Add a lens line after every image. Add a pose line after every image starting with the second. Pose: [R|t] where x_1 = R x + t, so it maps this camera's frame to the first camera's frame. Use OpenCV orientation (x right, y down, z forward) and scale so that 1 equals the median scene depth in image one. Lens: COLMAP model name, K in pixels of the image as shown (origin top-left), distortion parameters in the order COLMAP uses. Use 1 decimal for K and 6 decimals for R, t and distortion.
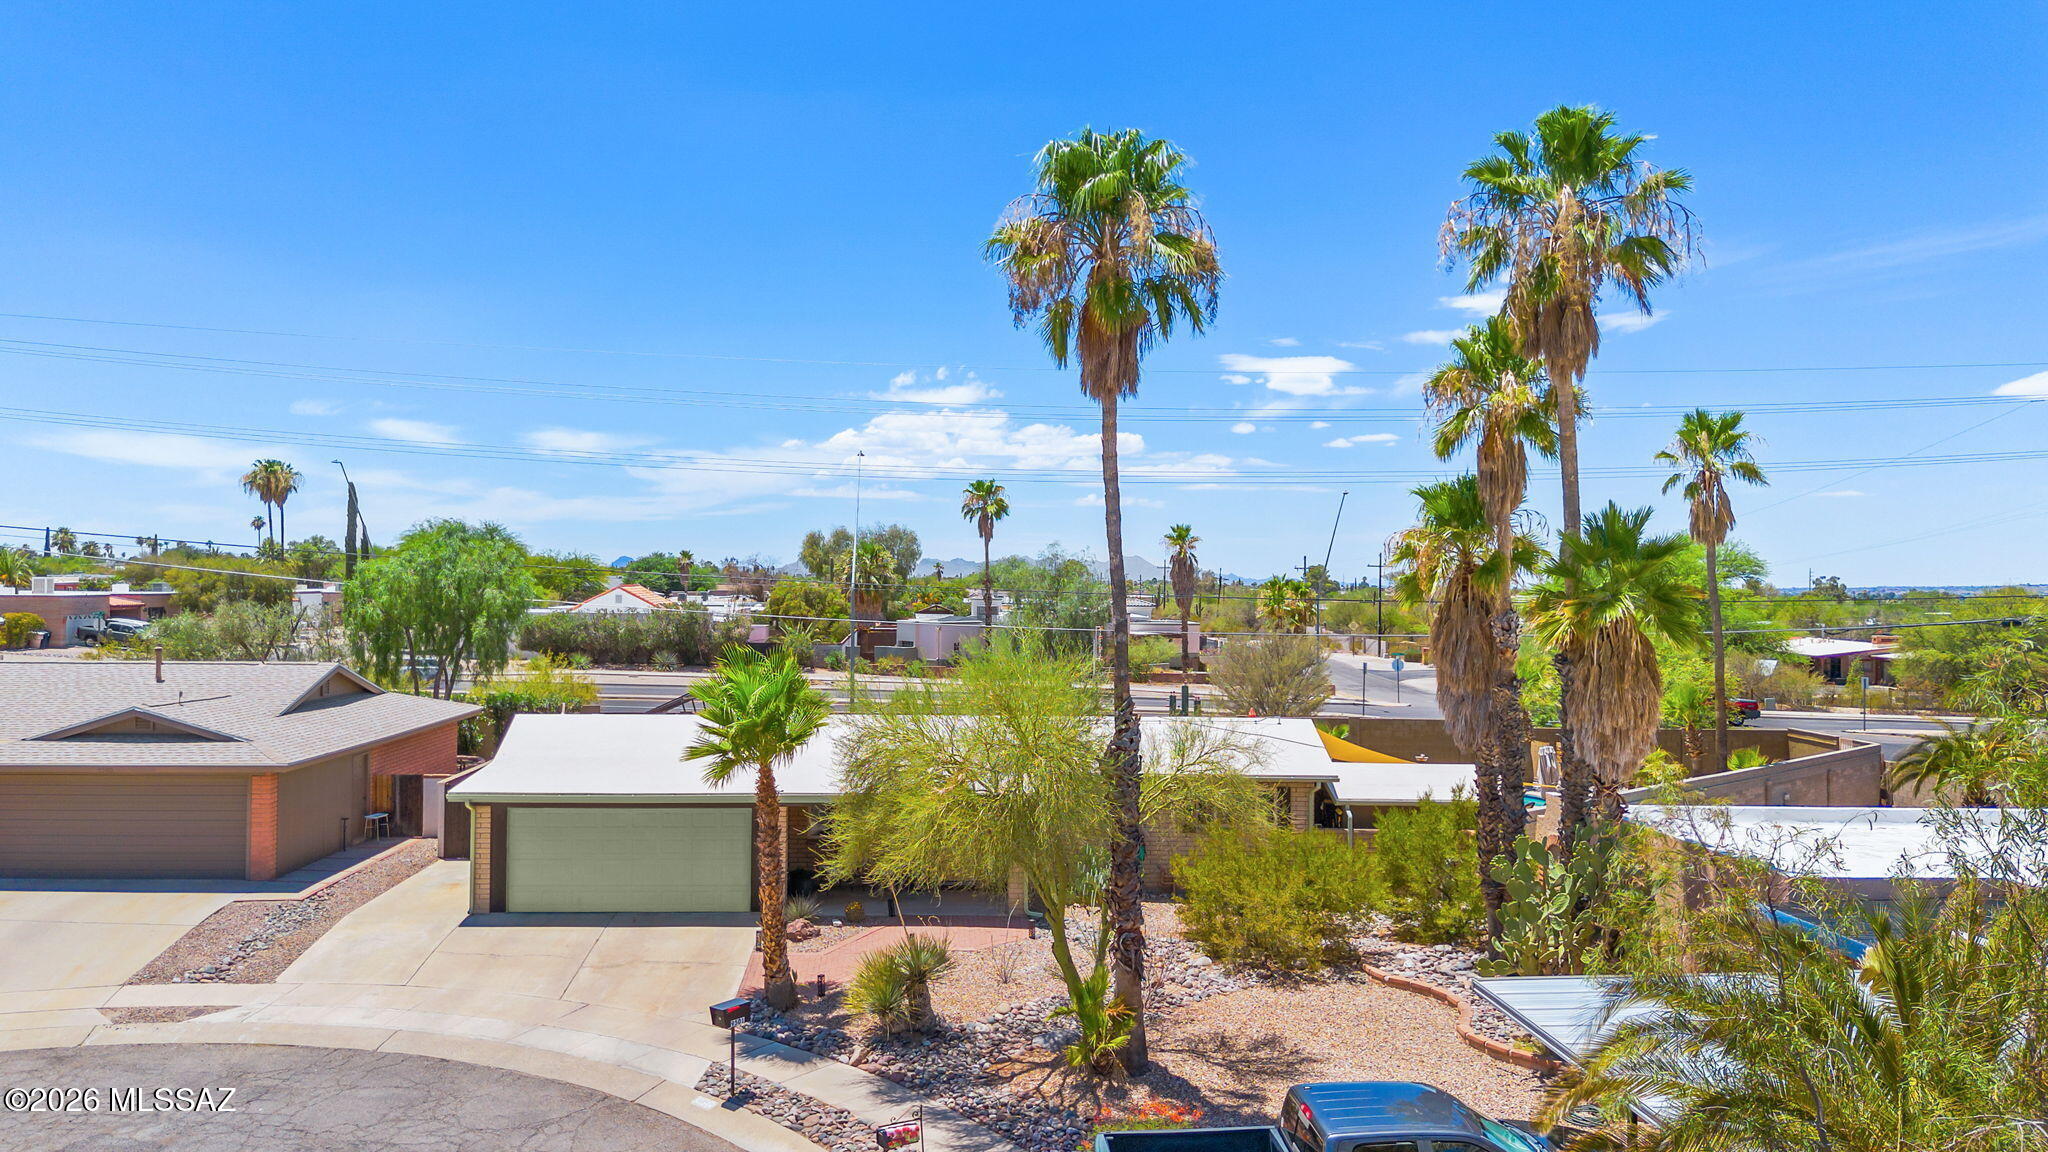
lens RADIAL K [[1522.9, 0, 1024.0], [0, 1522.9, 576.0], [0, 0, 1]] dist [0.123956, -0.173861]
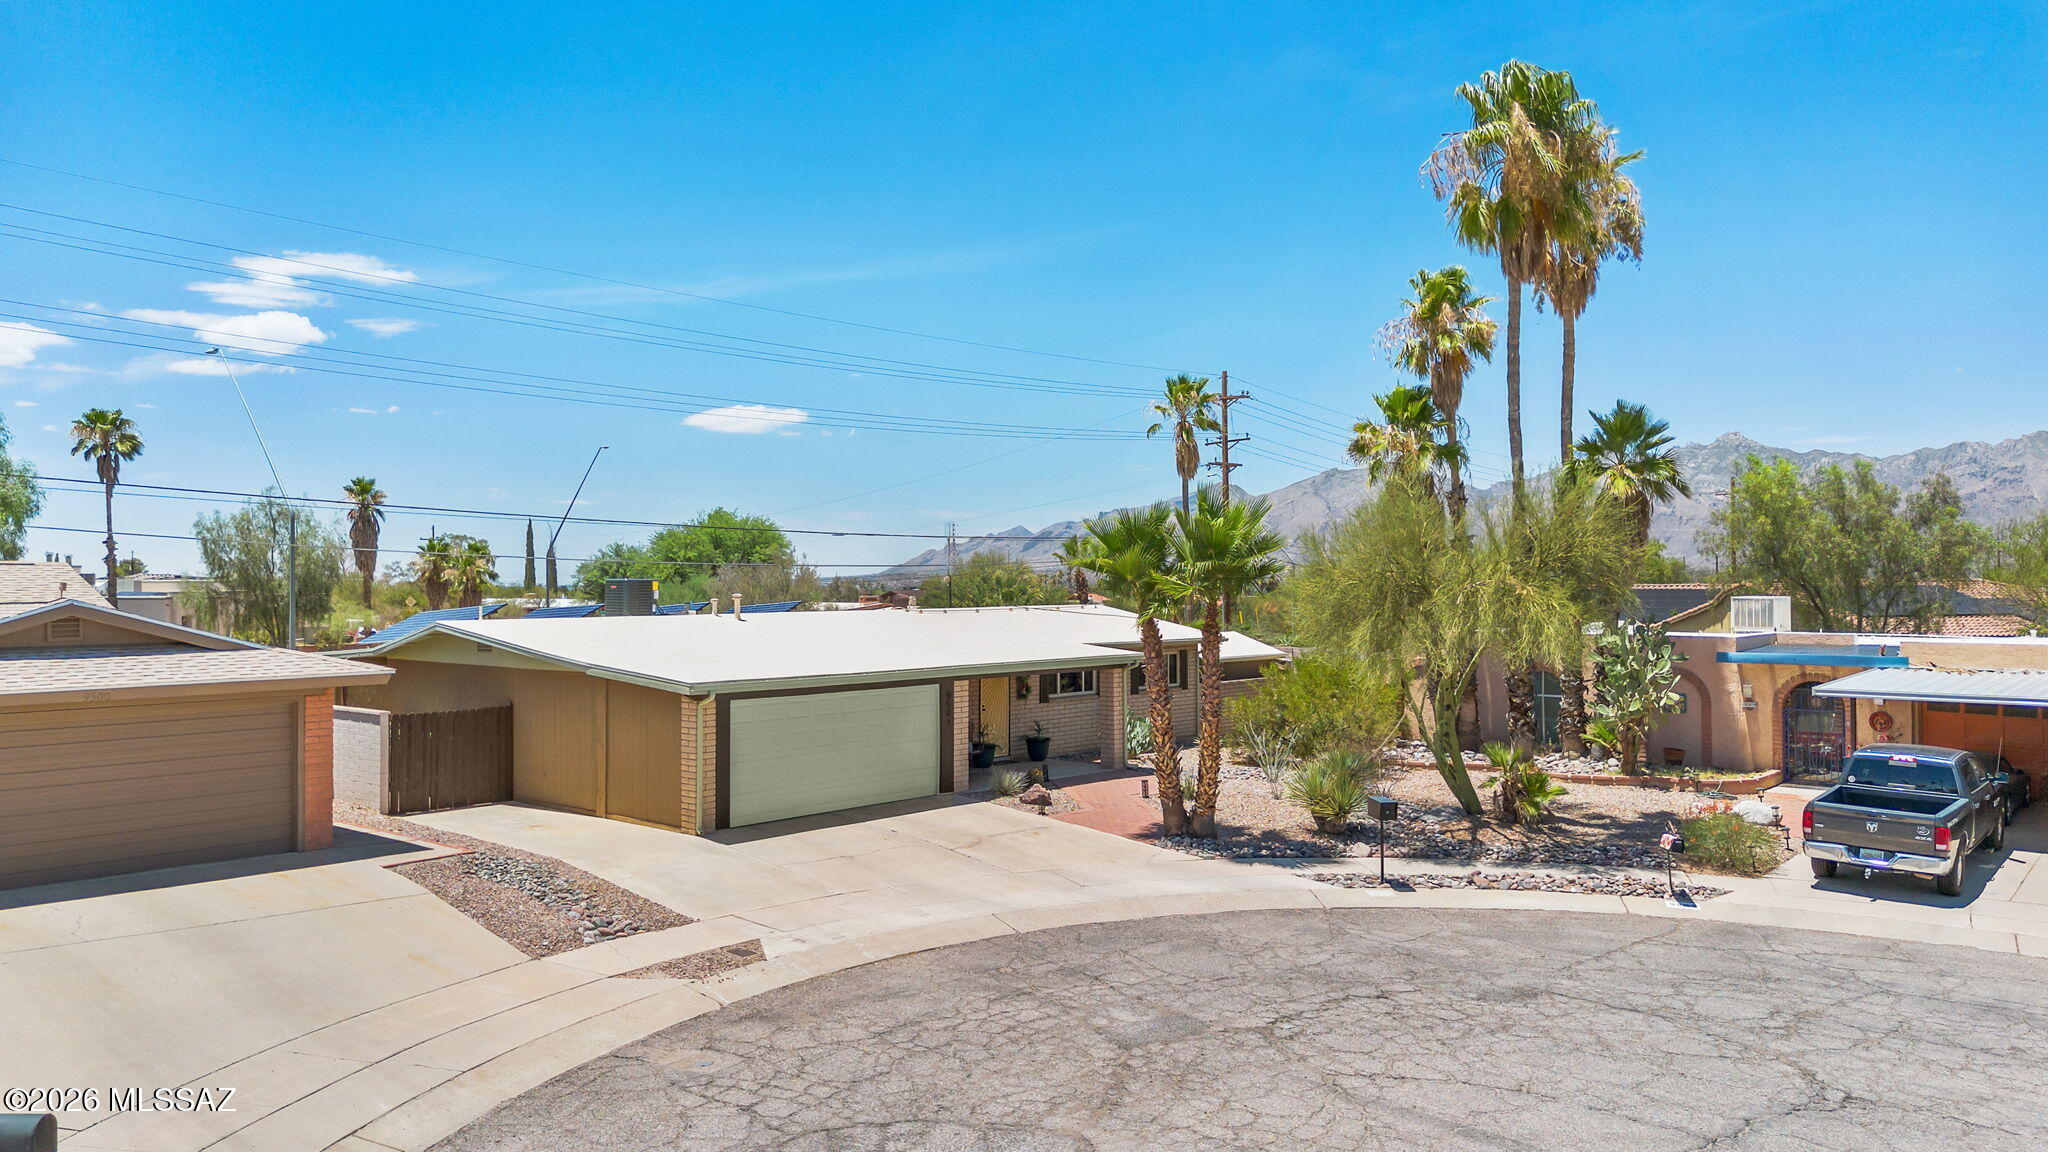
lens RADIAL K [[1479.7, 0, 1056.3], [0, 1479.7, 570.6], [0, 0, 1]] dist [0.063265, -0.062868]
pose [[0.673171, -0.008423, 0.739439, -0.286580], [0.014787, 0.999889, -0.002073, 0.030468], [-0.739339, 0.012330, 0.673220, 0.120901]]
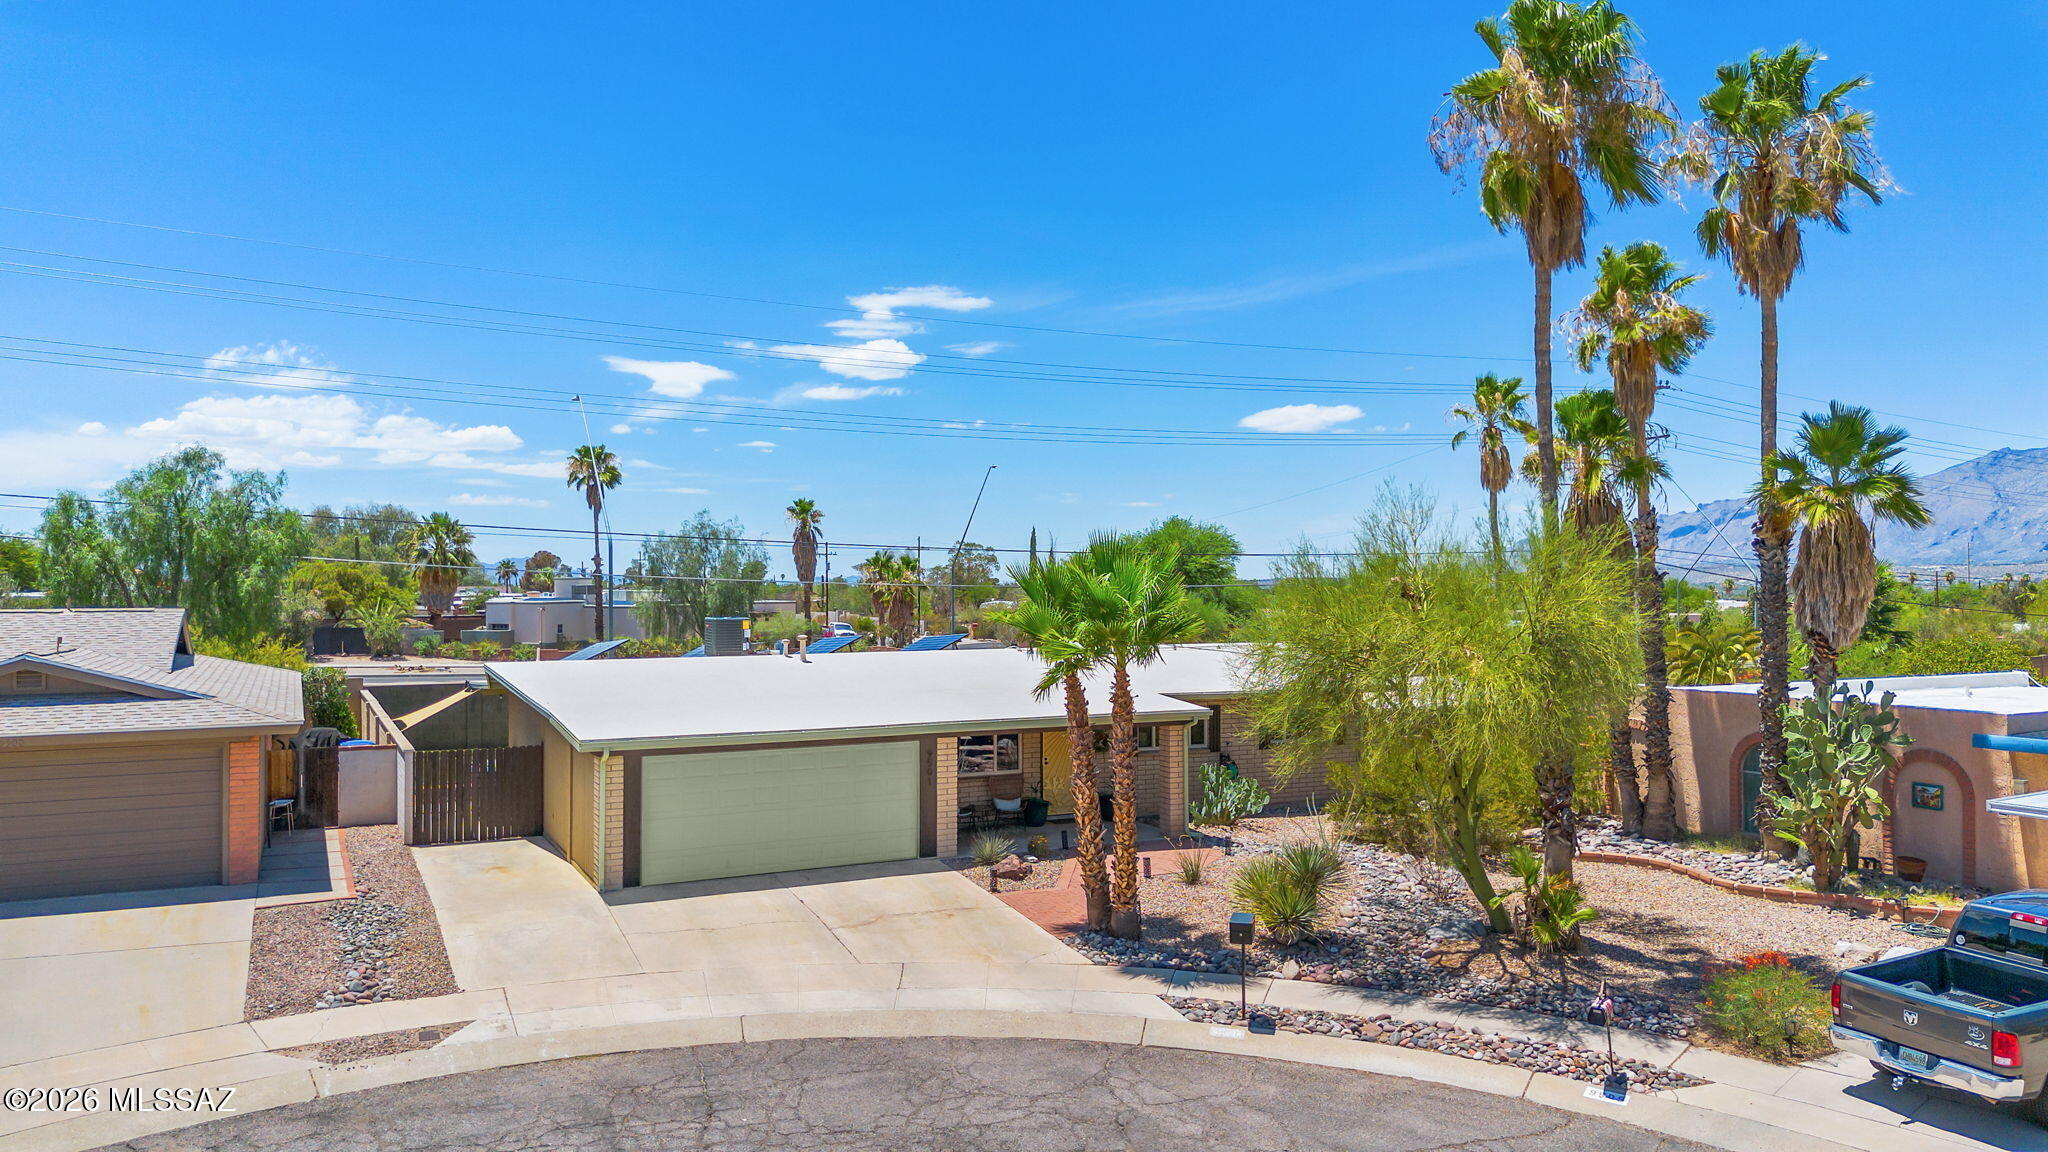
lens RADIAL K [[1479.7, 0, 1056.3], [0, 1479.7, 570.6], [0, 0, 1]] dist [0.063265, -0.062868]
pose [[0.899522, -0.008767, 0.436788, -0.173781], [0.012340, 0.999910, -0.005343, 0.021246], [-0.436701, 0.010196, 0.899549, 0.071514]]
